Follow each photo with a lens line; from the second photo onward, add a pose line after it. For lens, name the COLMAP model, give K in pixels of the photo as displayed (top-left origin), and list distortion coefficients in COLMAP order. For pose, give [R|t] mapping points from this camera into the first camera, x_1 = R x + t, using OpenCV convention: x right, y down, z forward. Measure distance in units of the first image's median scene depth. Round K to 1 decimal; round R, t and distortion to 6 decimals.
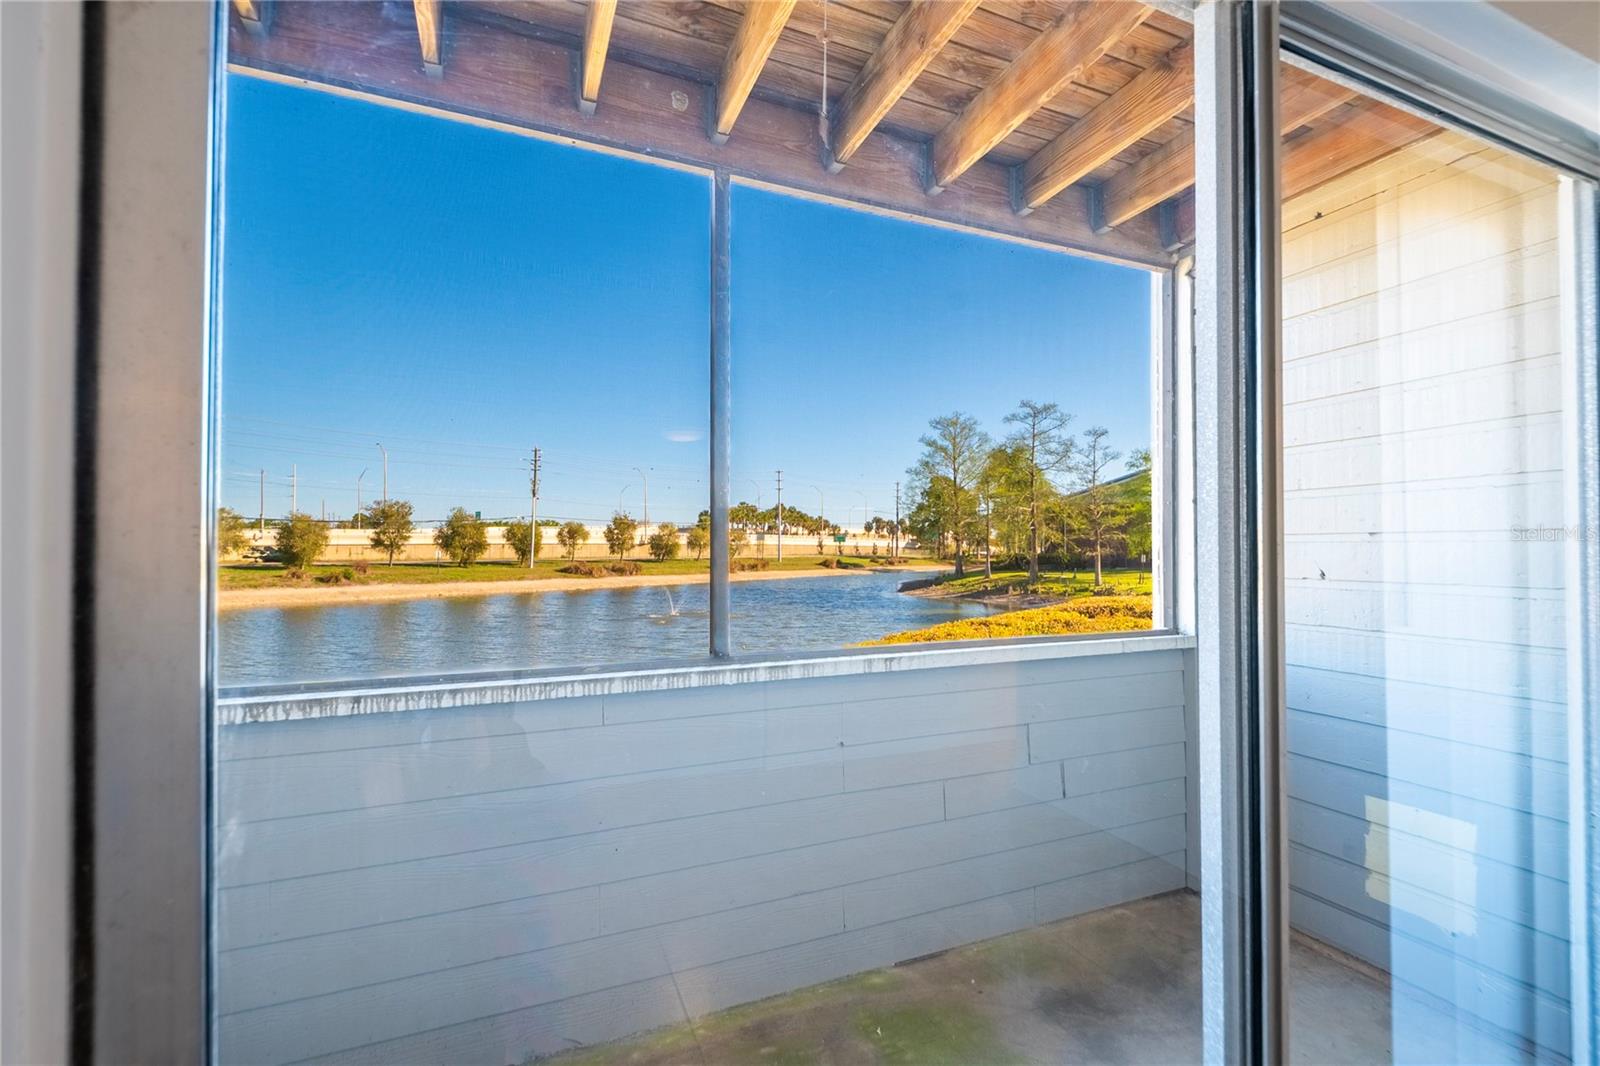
lens RADIAL K [[726.1, 0, 847.1], [0, 726.1, 546.2], [0, 0, 1]] dist [0.004435, -0.008636]
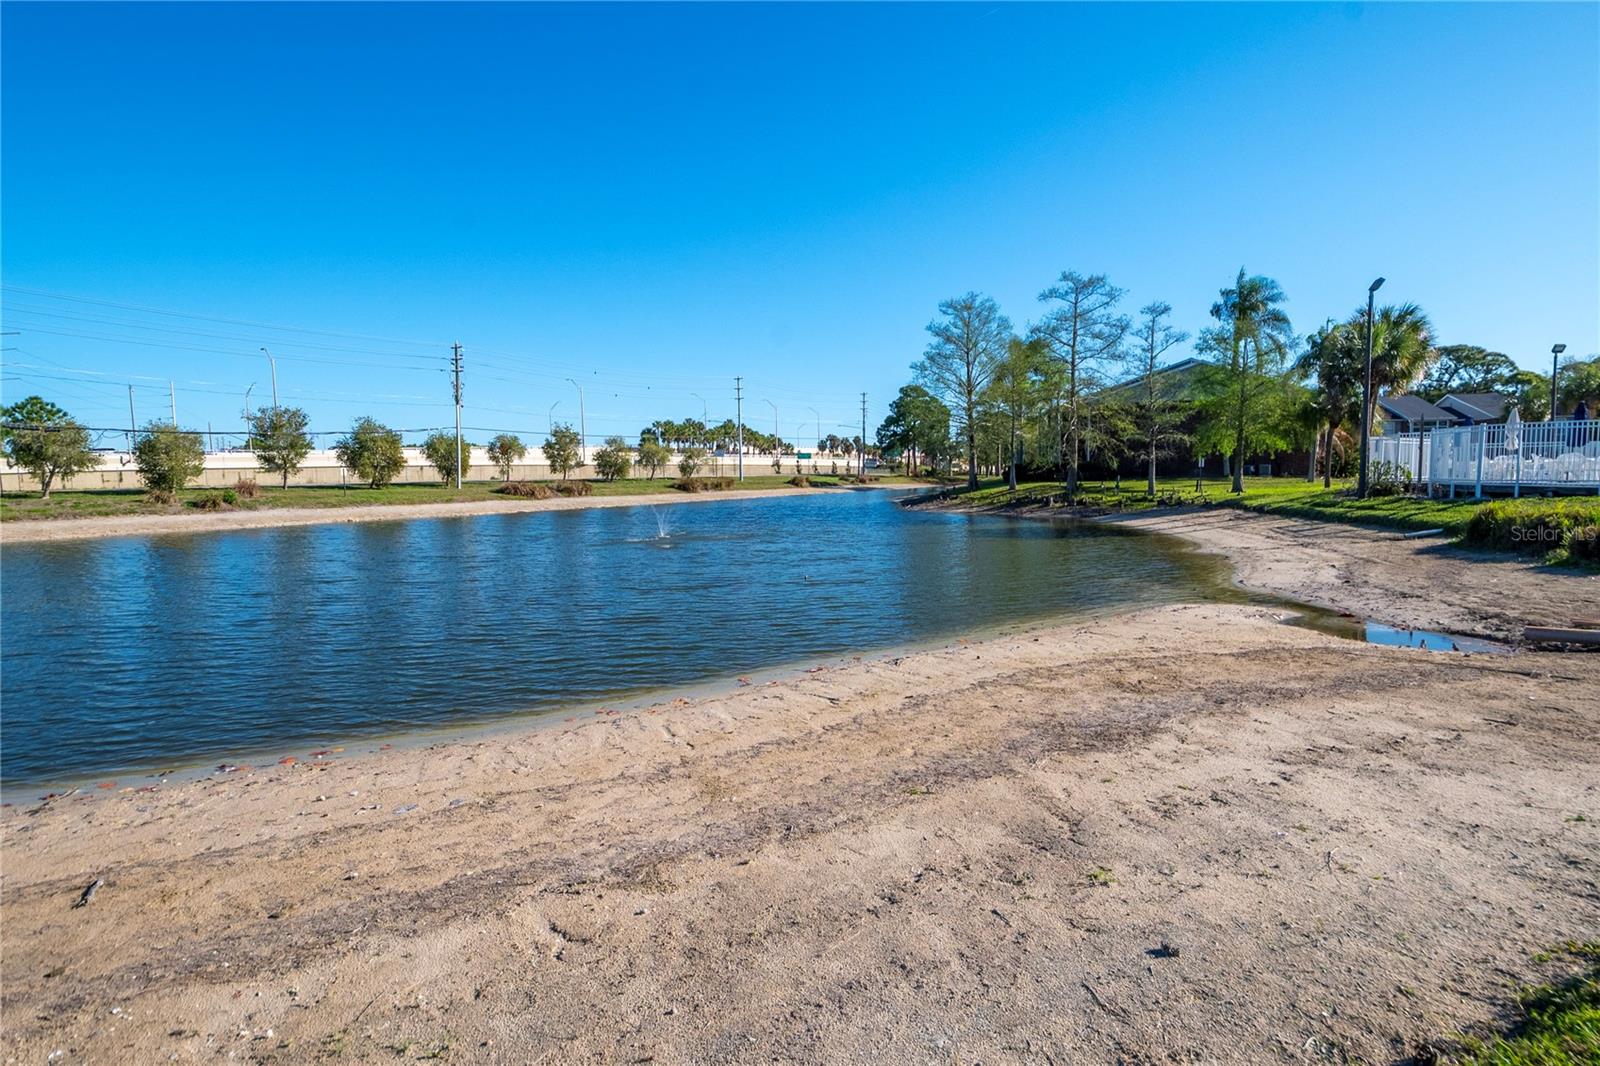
lens RADIAL K [[709.9, 0, 814.5], [0, 709.9, 551.2], [0, 0, 1]] dist [-0.009085, -0.004057]
pose [[0.997598, -0.020783, 0.066078, -0.084760], [0.013668, 0.994235, 0.106349, 0.021124], [-0.067908, -0.105191, 0.992131, 0.158506]]
